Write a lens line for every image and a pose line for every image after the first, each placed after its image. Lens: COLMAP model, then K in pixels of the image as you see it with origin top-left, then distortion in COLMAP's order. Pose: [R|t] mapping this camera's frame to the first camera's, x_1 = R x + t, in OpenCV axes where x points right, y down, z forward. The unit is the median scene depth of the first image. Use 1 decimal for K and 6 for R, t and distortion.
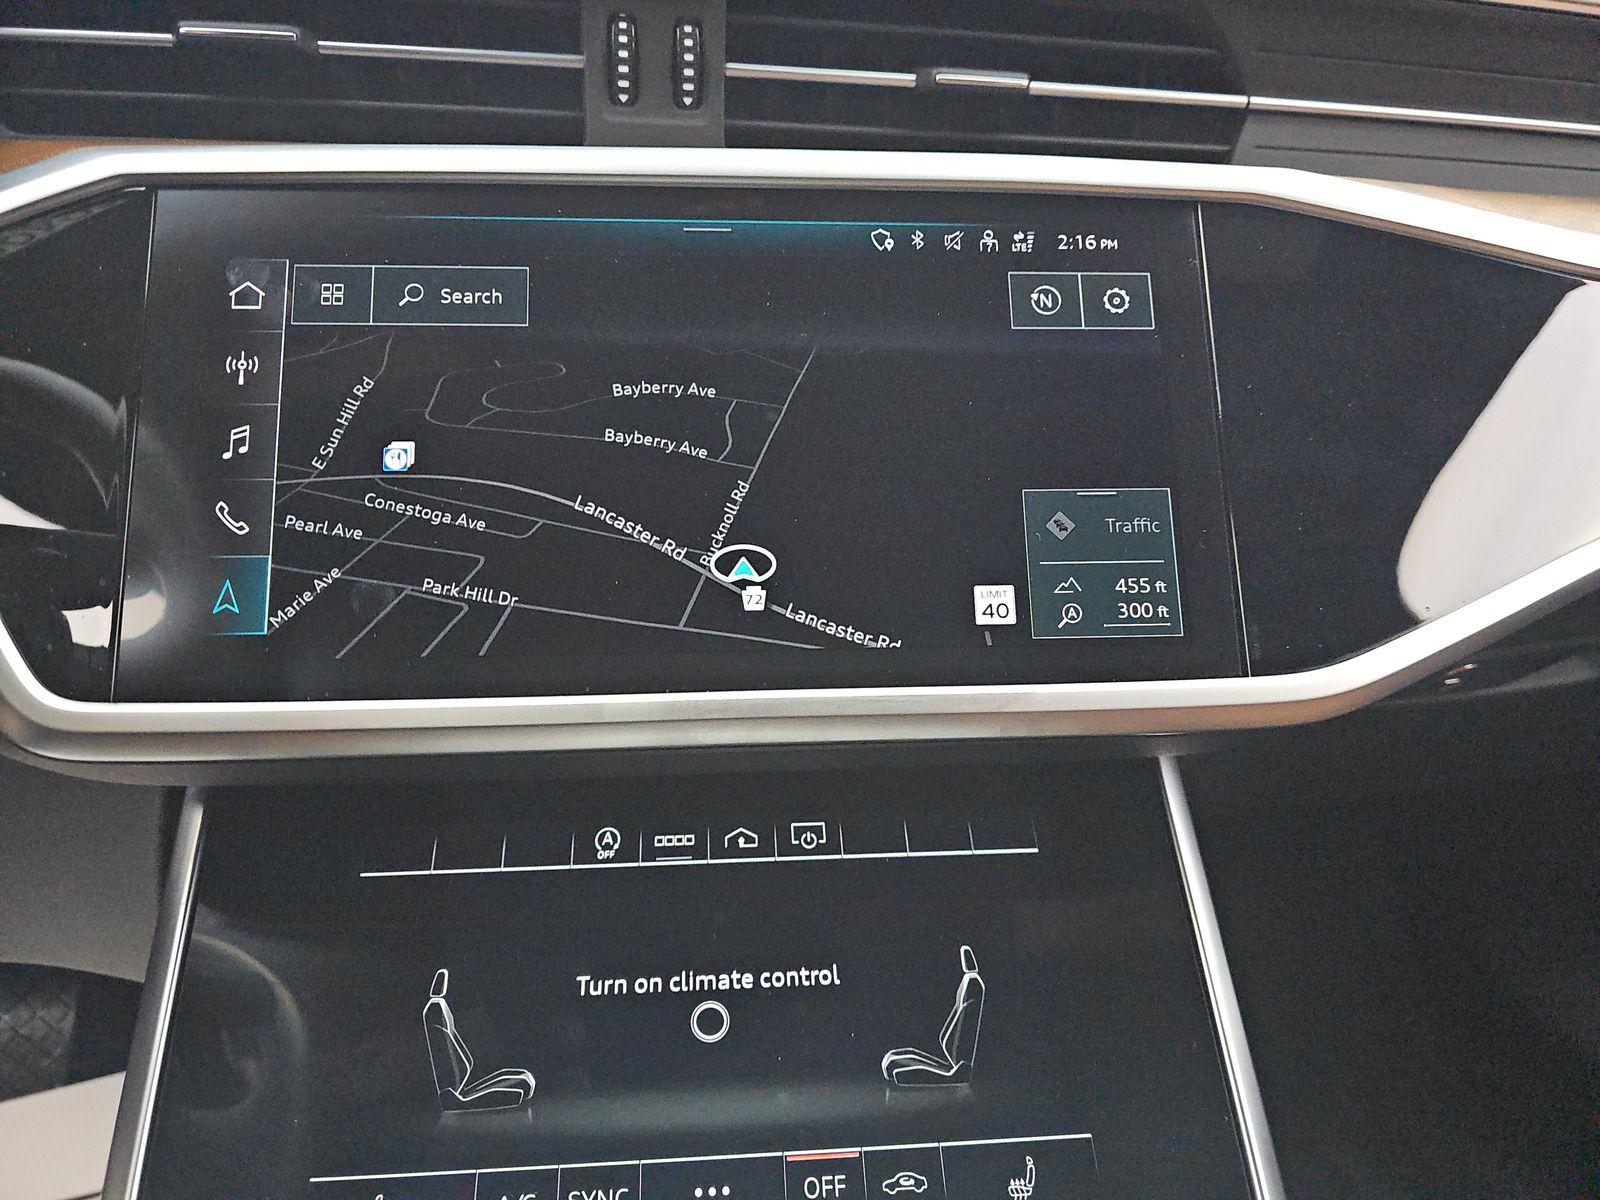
lens RADIAL K [[1046.4, 0, 805.9], [0, 1046.4, 620.7], [0, 0, 1]] dist [0.127377, -0.240404]
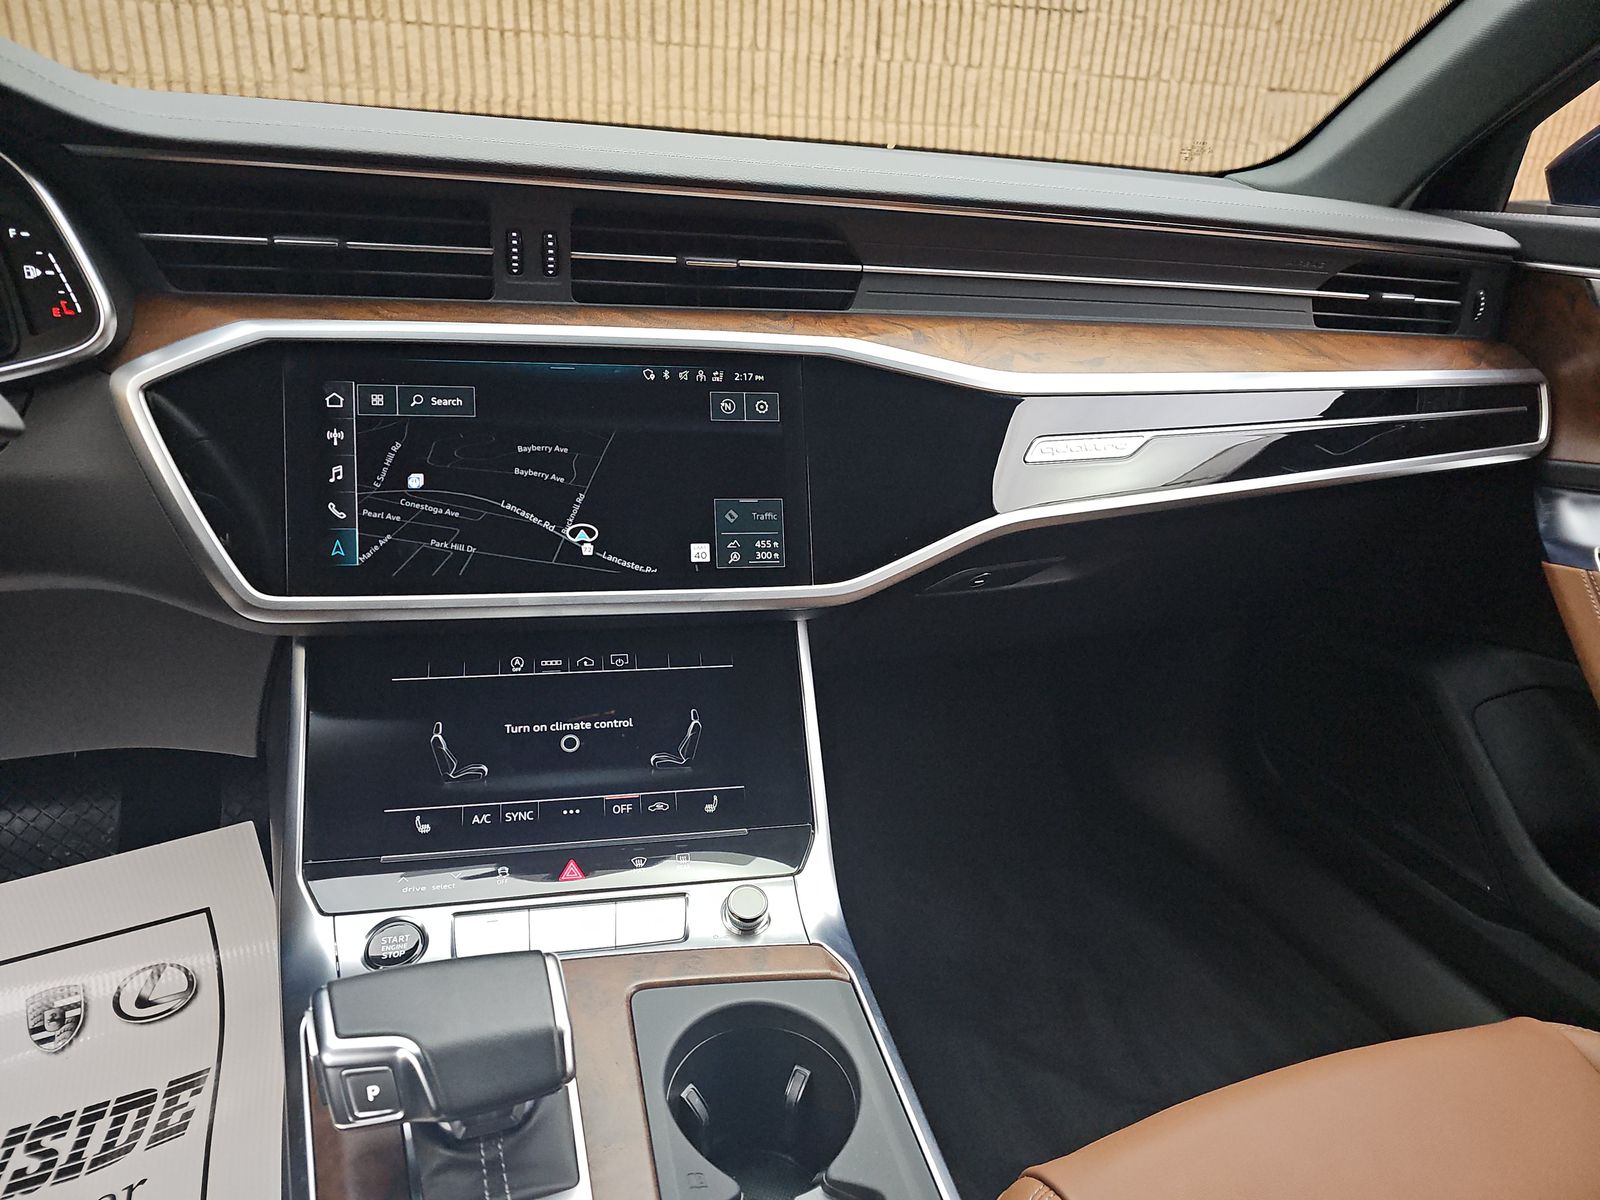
lens RADIAL K [[1046.4, 0, 805.9], [0, 1046.4, 620.7], [0, 0, 1]] dist [0.127377, -0.240404]
pose [[0.992618, -0.001517, 0.121276, 0.132094], [-0.013398, 0.992430, 0.122078, -0.143233], [-0.120543, -0.122802, 0.985083, -1.194347]]
